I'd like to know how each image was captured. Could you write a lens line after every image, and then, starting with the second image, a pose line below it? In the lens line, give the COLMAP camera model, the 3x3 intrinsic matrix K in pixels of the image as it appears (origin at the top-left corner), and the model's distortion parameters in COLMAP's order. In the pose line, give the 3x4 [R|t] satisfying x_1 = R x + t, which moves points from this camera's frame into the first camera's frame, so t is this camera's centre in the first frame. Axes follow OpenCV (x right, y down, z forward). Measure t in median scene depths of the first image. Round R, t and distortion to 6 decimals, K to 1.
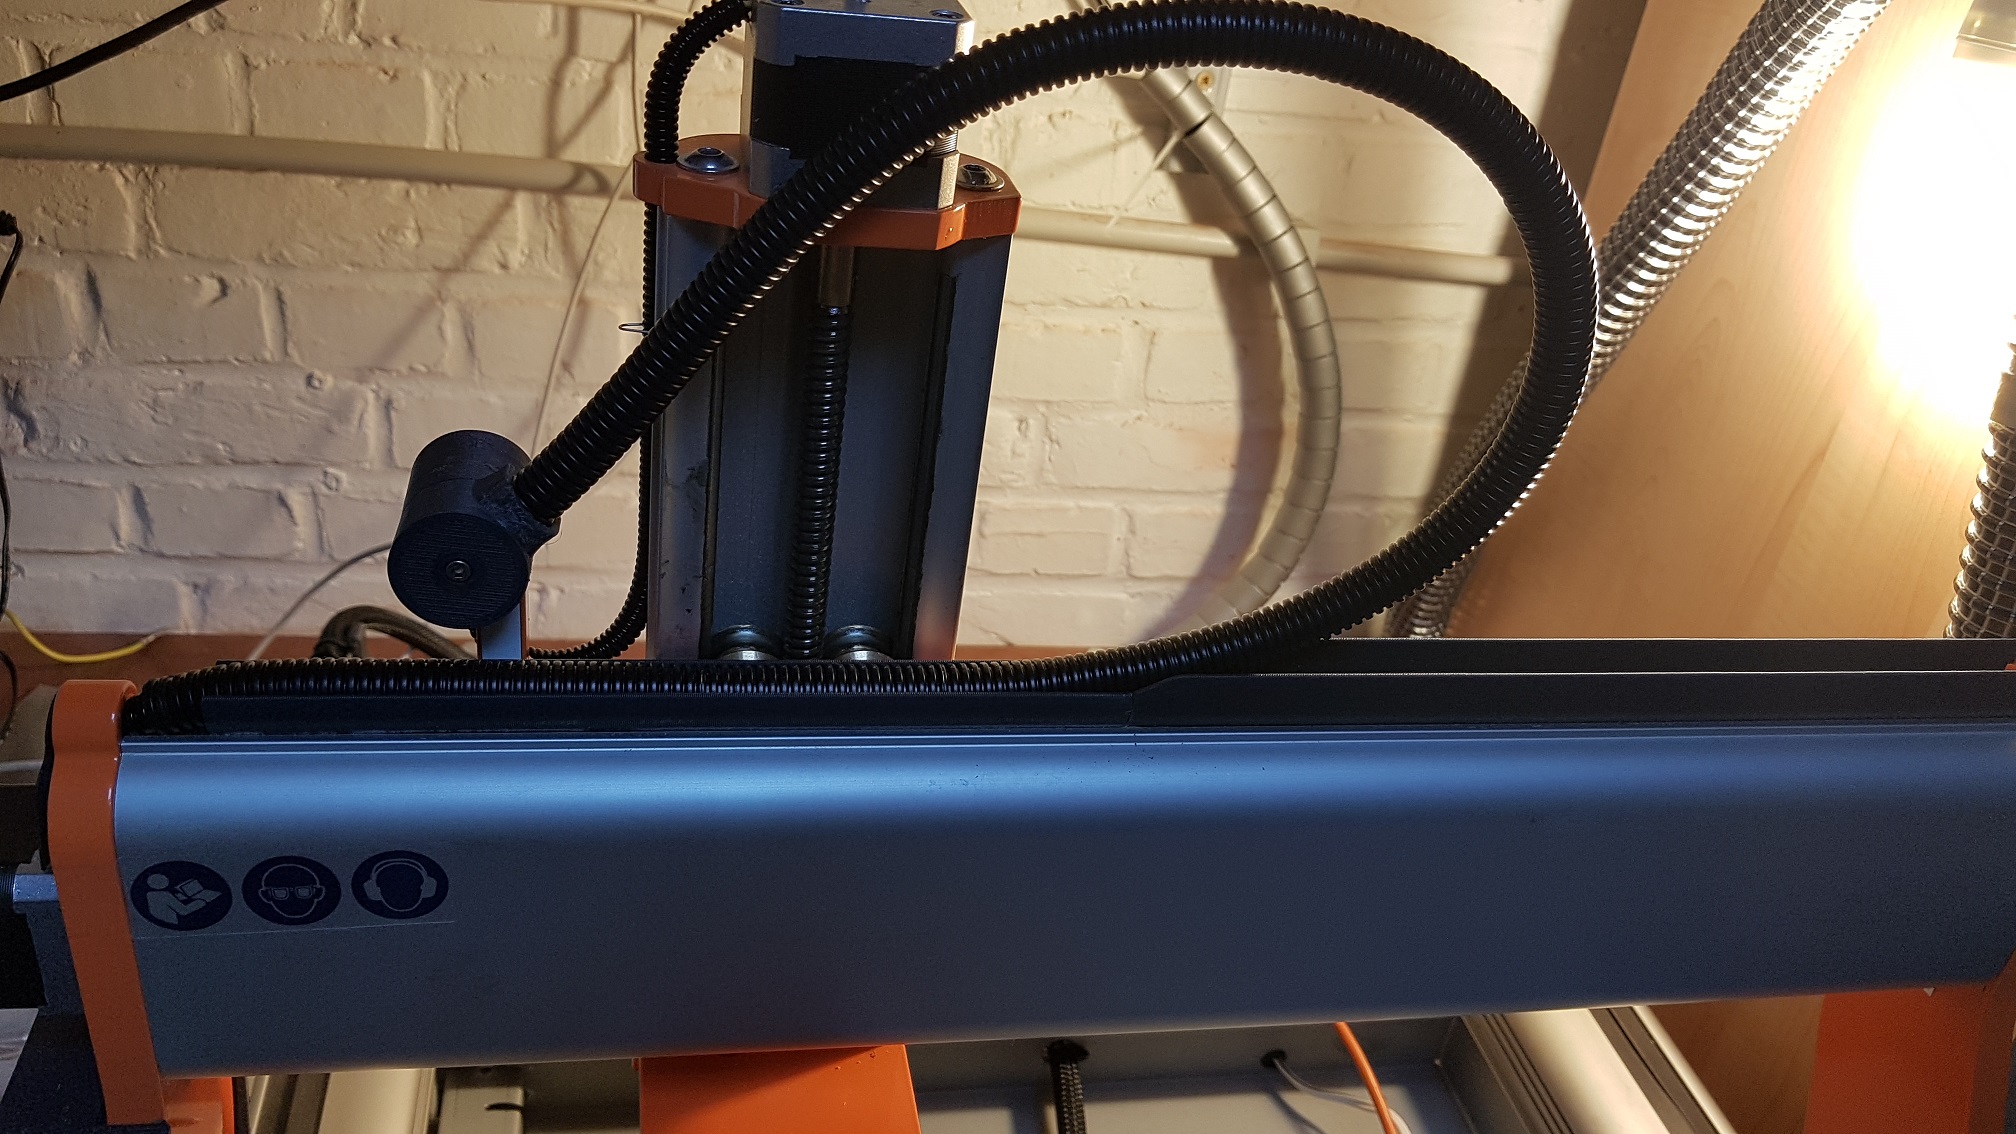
lens RADIAL K [[1641.3, 0, 1008.0], [0, 1641.3, 567.0], [0, 0, 1]] dist [-0.004800, -0.048854]
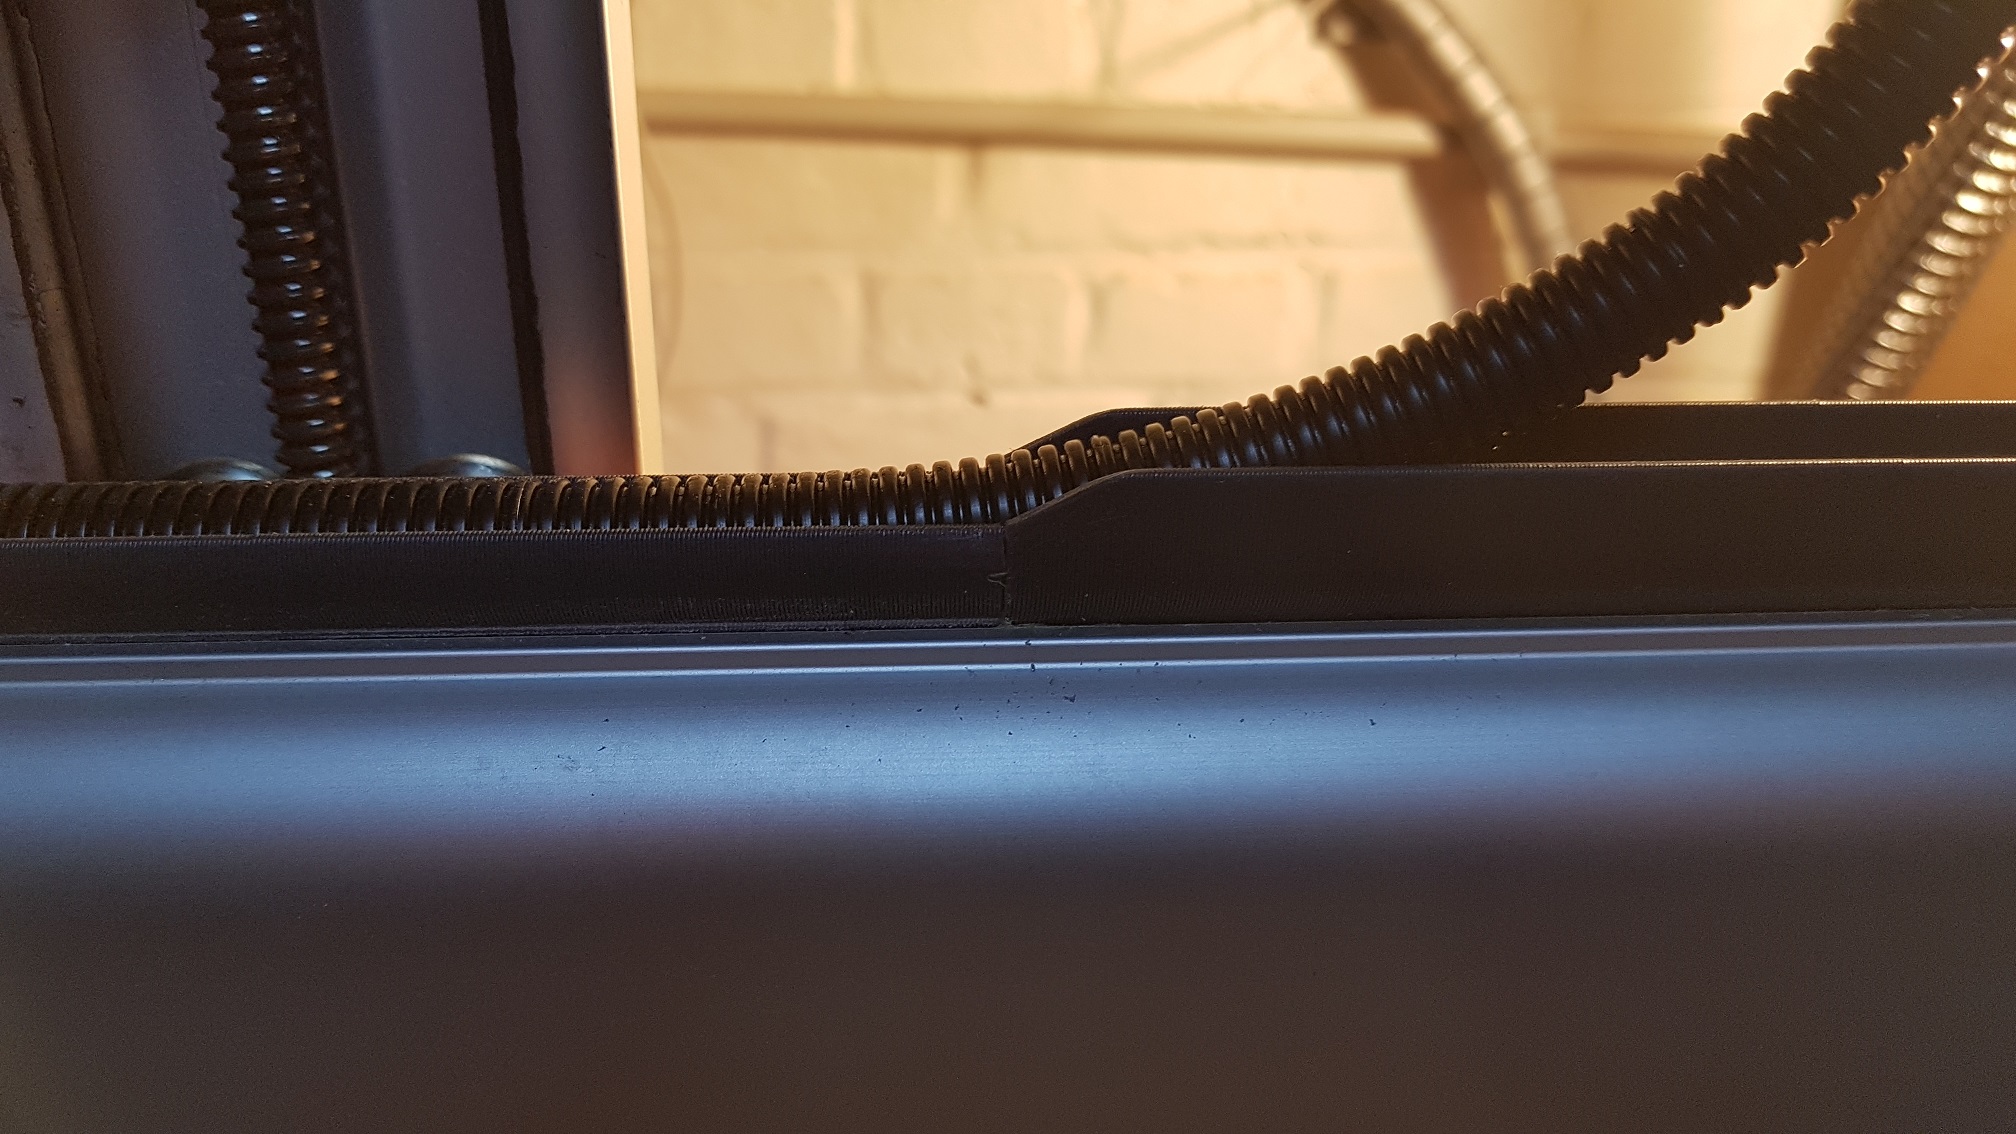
lens RADIAL K [[1641.3, 0, 1008.0], [0, 1641.3, 567.0], [0, 0, 1]] dist [-0.004800, -0.048854]
pose [[0.986532, -0.050826, -0.155472, 0.054963], [0.036060, 0.994693, -0.096364, 0.052593], [0.159545, 0.089460, 0.983129, 0.274065]]
